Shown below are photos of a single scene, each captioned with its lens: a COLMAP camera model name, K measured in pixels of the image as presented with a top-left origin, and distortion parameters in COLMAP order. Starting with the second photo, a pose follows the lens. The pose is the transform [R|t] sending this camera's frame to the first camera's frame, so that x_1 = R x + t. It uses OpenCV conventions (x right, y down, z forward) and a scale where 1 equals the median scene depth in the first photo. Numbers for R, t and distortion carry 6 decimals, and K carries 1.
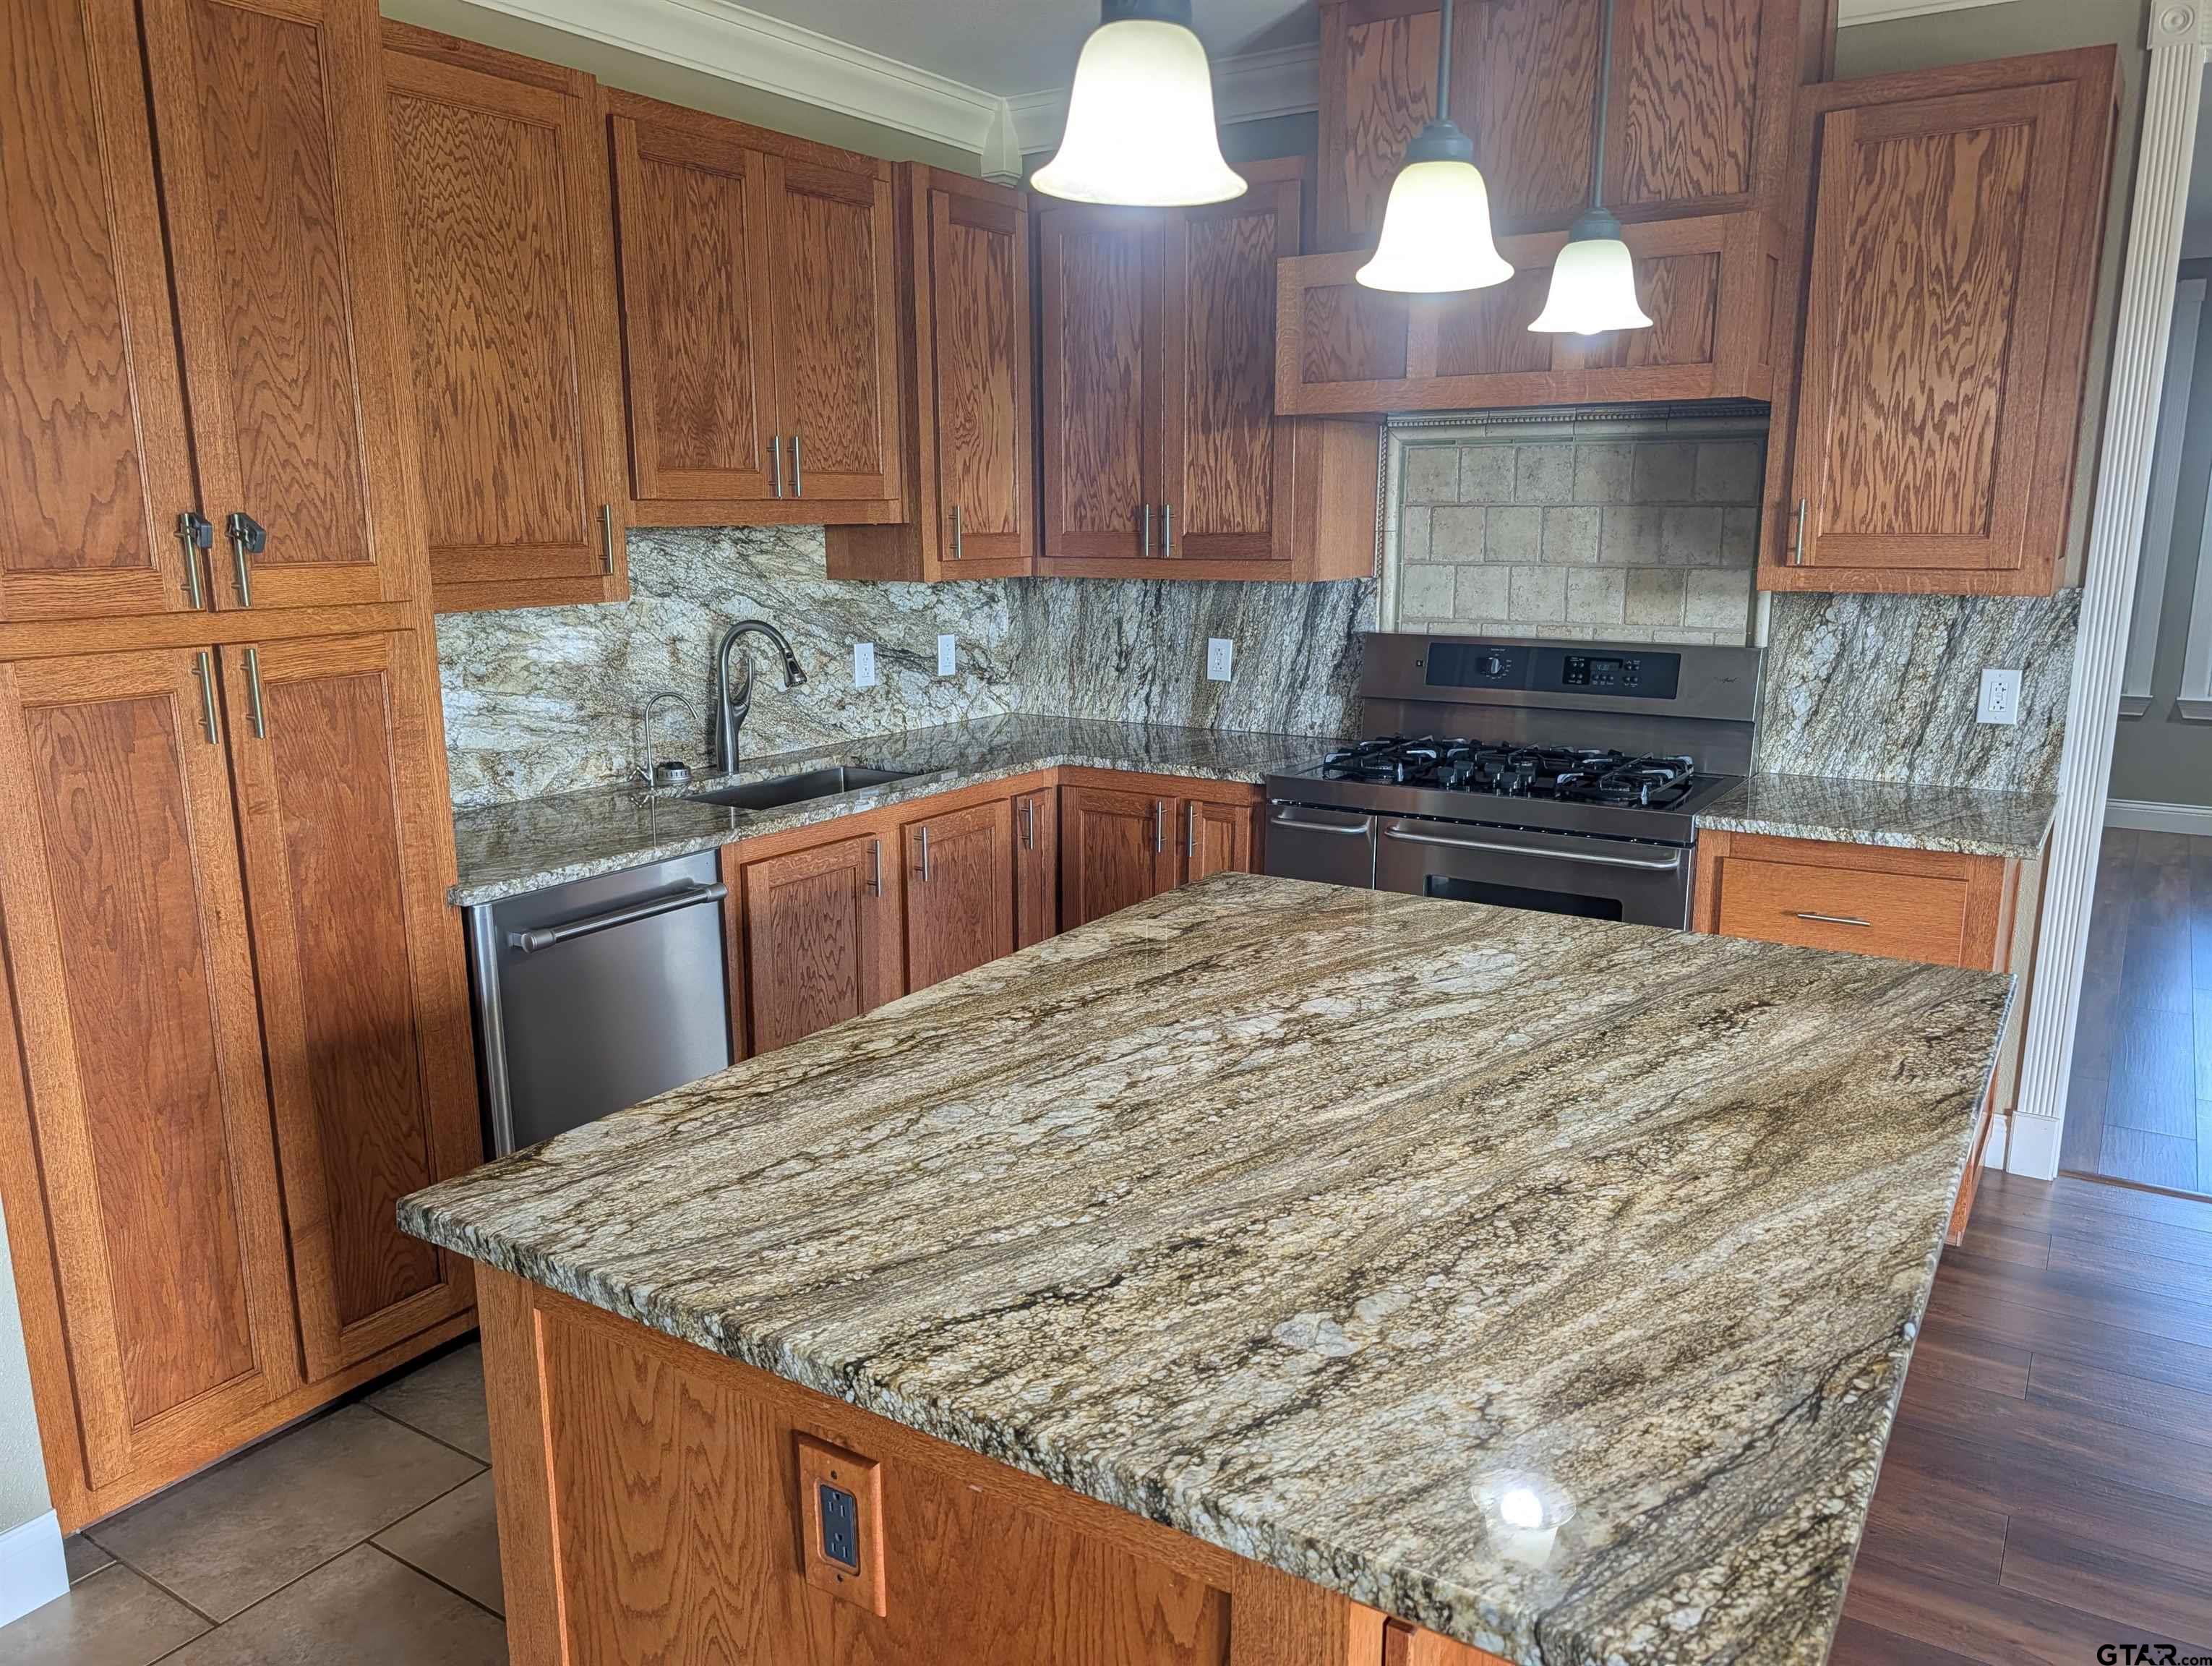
lens RADIAL K [[1587.6, 0, 1113.0], [0, 1587.6, 860.5], [0, 0, 1]] dist [-0.007232, -0.000428]
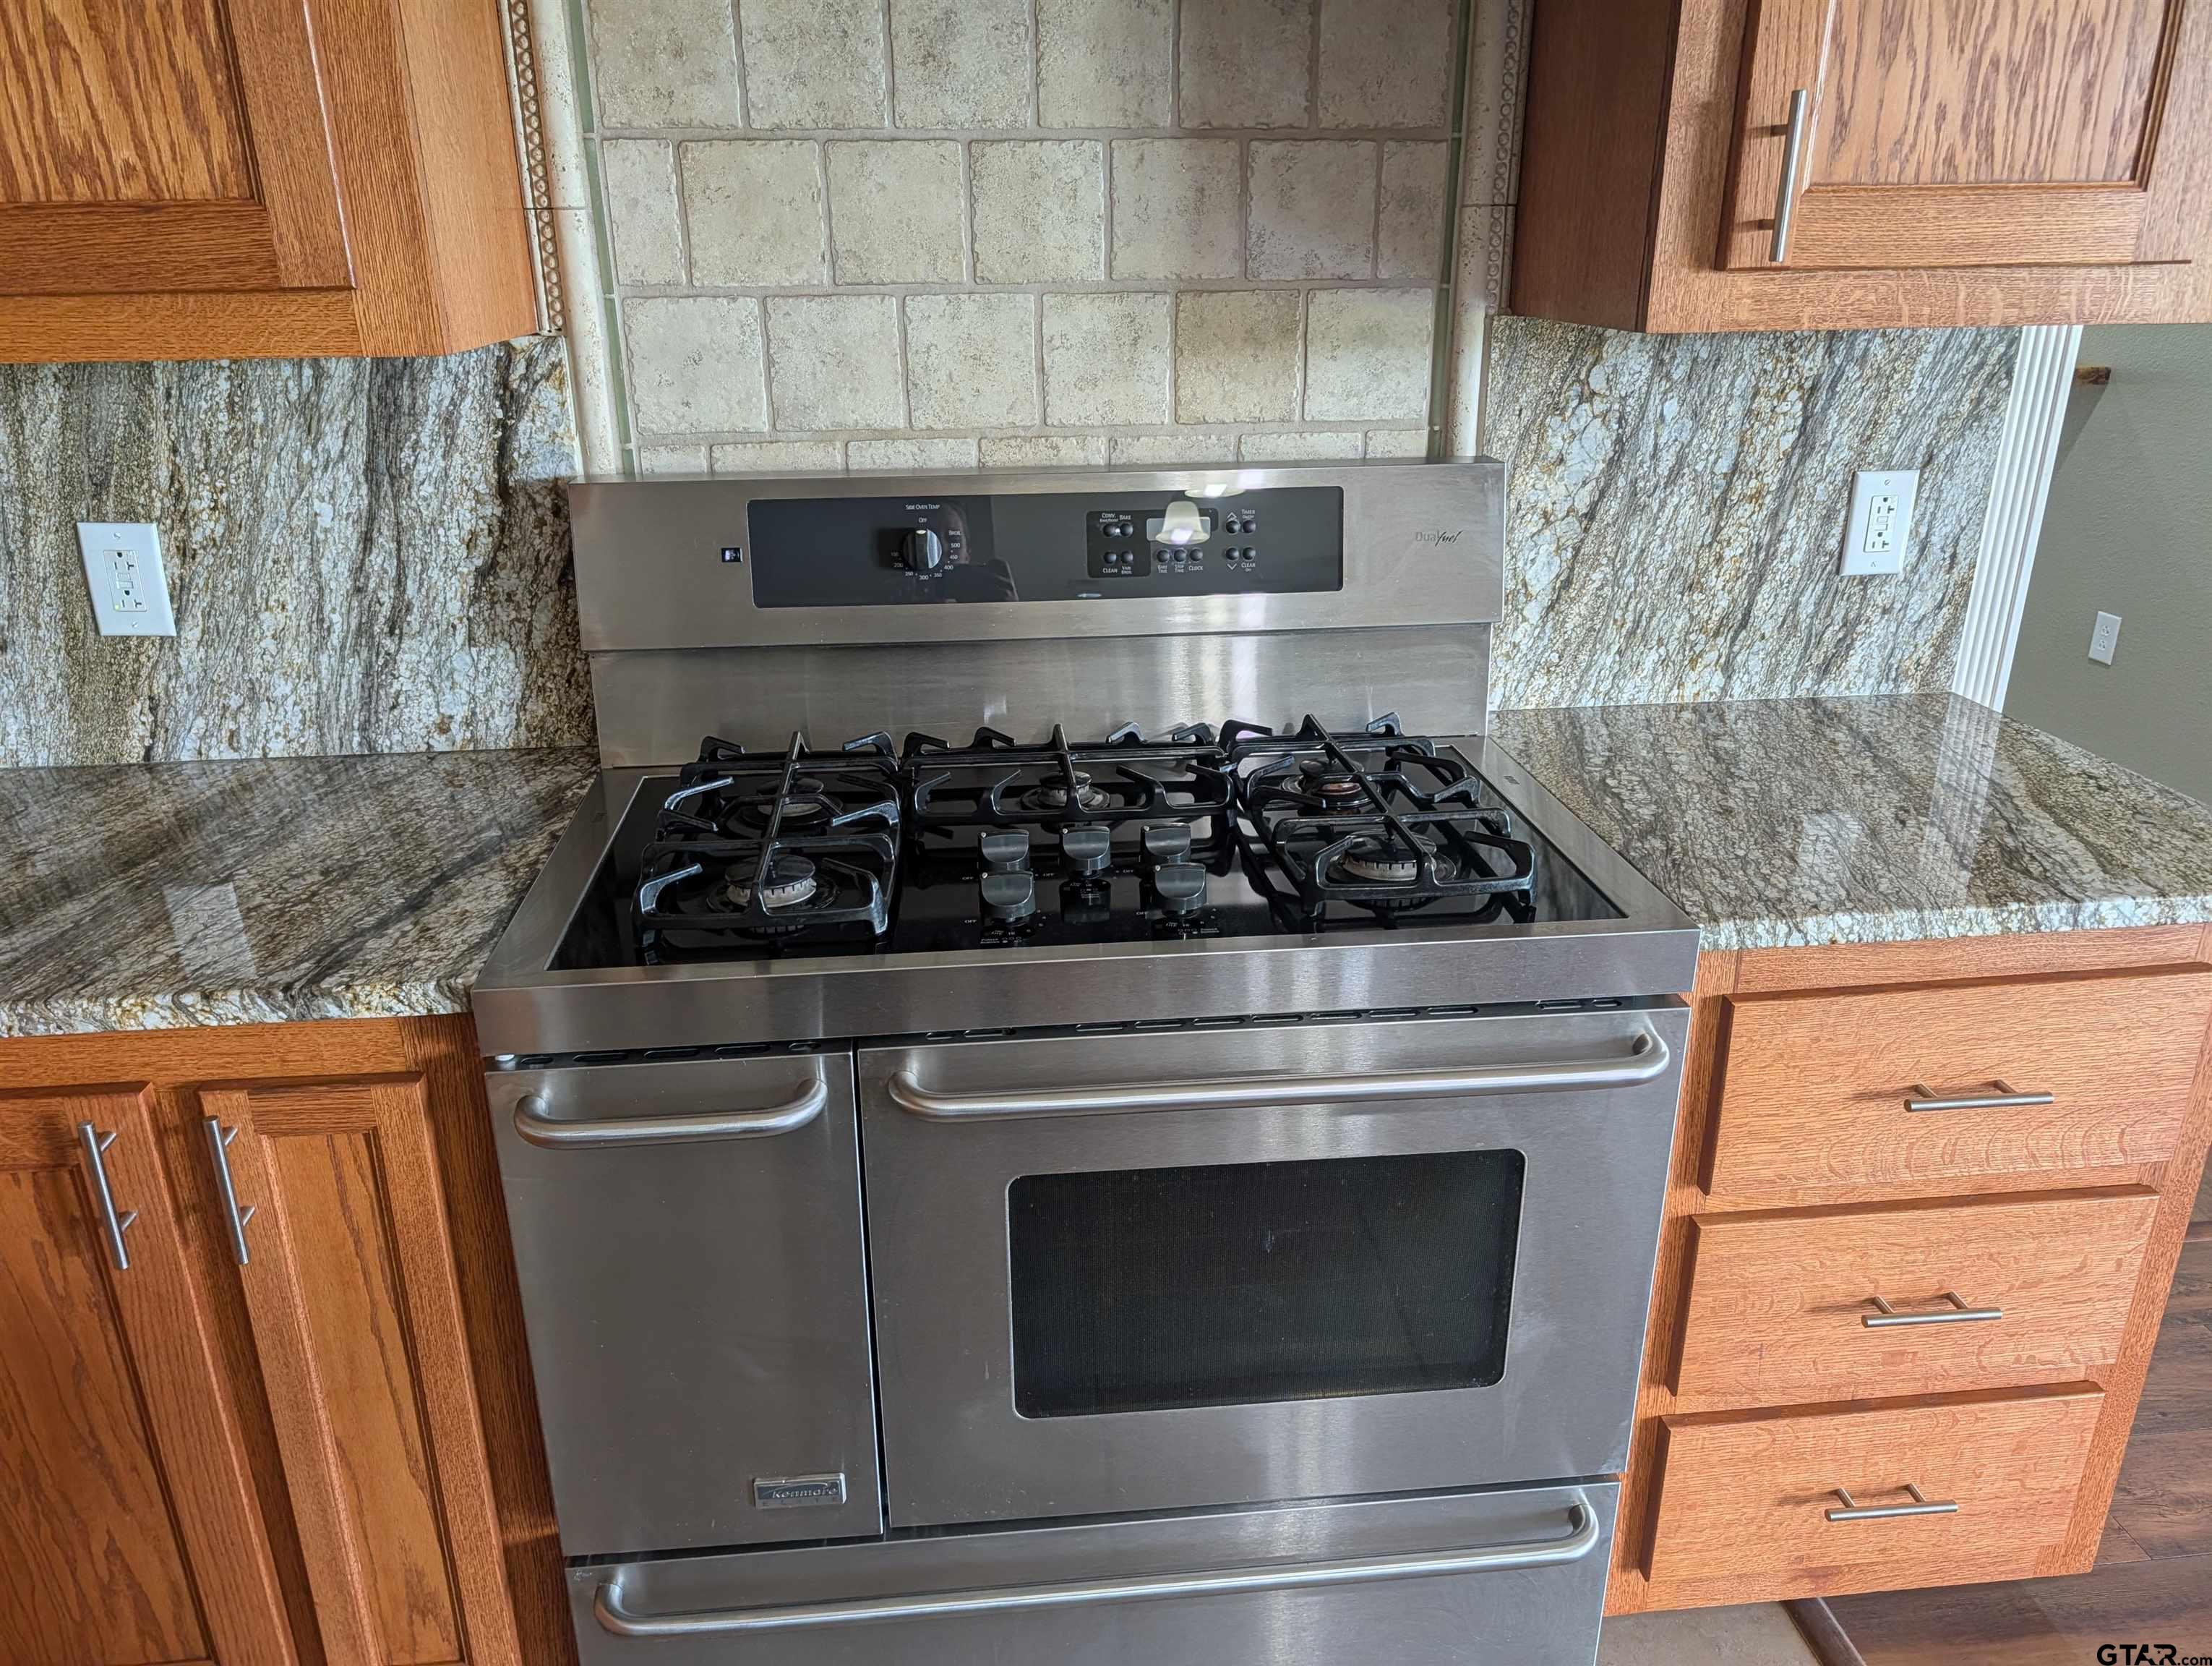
lens RADIAL K [[1600.4, 0, 1099.9], [0, 1600.4, 880.0], [0, 0, 1]] dist [0.008142, 0.001398]
pose [[0.785474, -0.232825, 0.573430, 0.016581], [0.138839, 0.969214, 0.203342, -0.121793], [-0.603120, -0.080106, 0.793618, 0.659596]]
